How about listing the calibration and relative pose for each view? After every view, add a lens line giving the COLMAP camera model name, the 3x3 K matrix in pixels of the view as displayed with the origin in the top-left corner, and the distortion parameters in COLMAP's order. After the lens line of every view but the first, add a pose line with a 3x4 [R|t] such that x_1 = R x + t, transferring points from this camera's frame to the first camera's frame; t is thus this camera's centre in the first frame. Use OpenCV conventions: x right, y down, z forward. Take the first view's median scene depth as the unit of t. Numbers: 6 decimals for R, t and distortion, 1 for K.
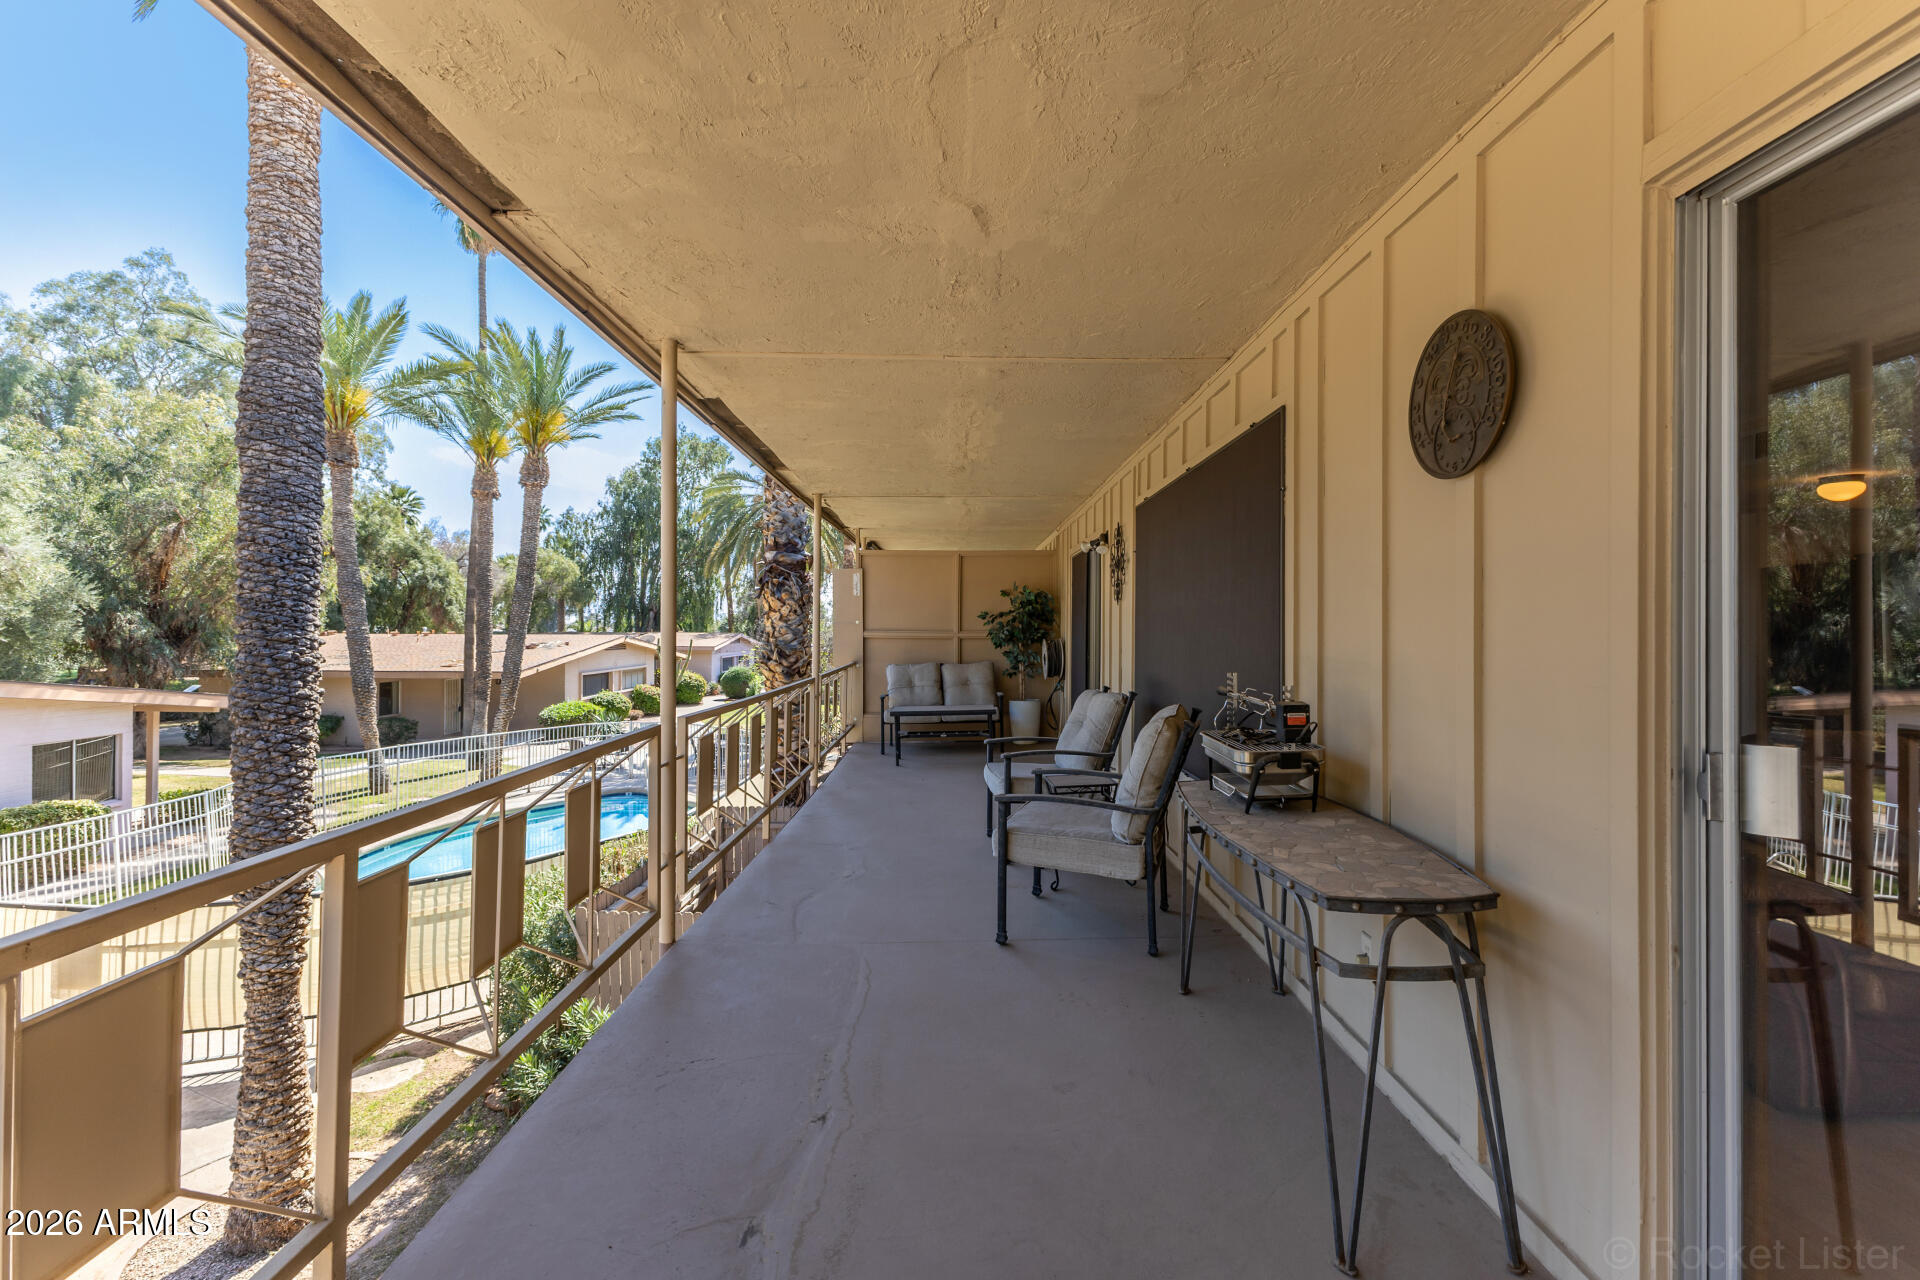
lens RADIAL K [[831.7, 0, 962.8], [0, 831.7, 637.6], [0, 0, 1]] dist [0.011879, -0.002112]
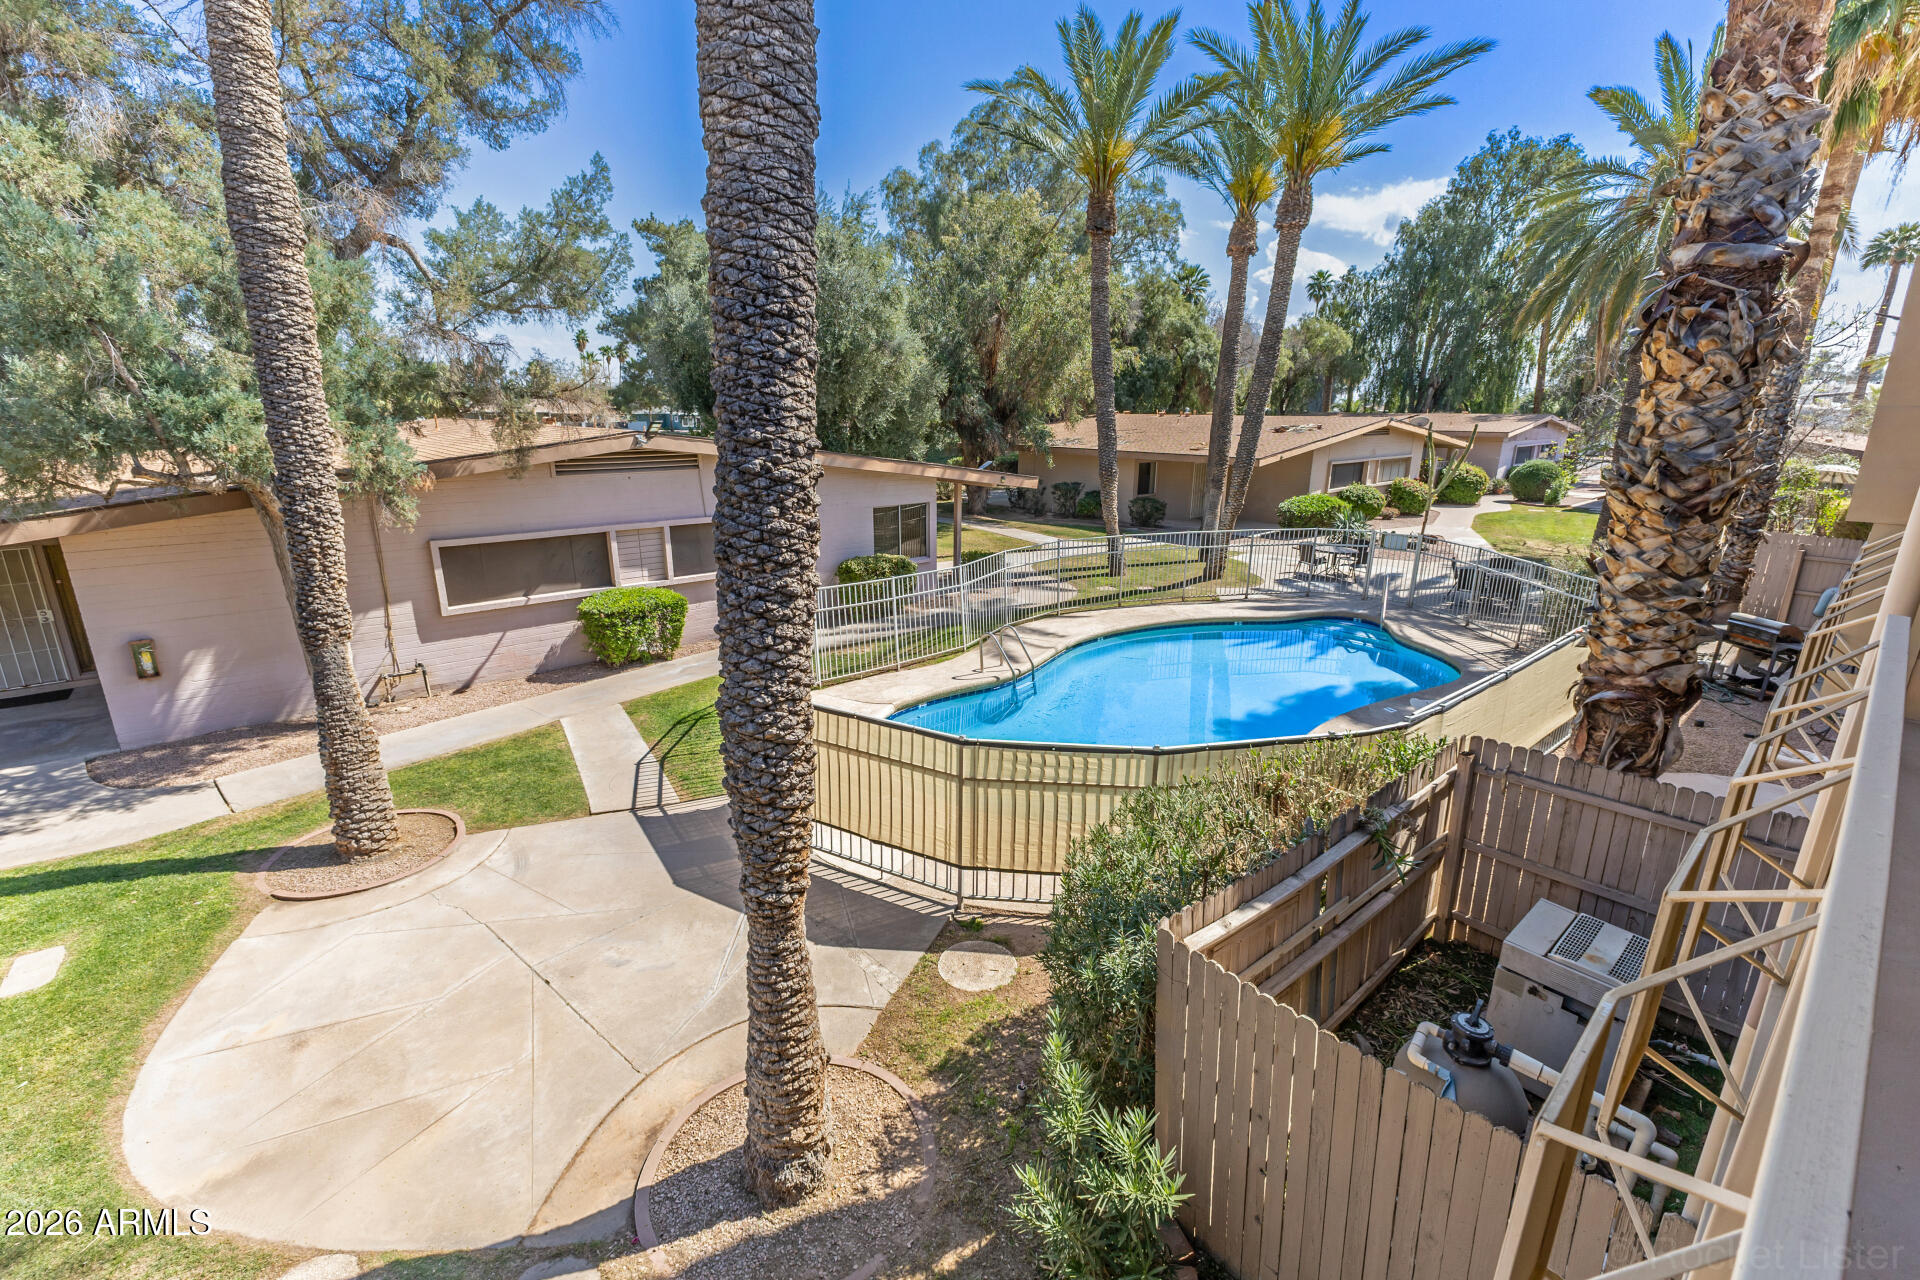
lens RADIAL K [[831.7, 0, 955.4], [0, 831.7, 635.5], [0, 0, 1]] dist [0.011879, -0.002112]
pose [[0.651813, 0.201054, -0.731244, -0.054073], [-0.009623, 0.966333, 0.257113, -0.004753], [0.758319, -0.160553, 0.631803, 0.173988]]
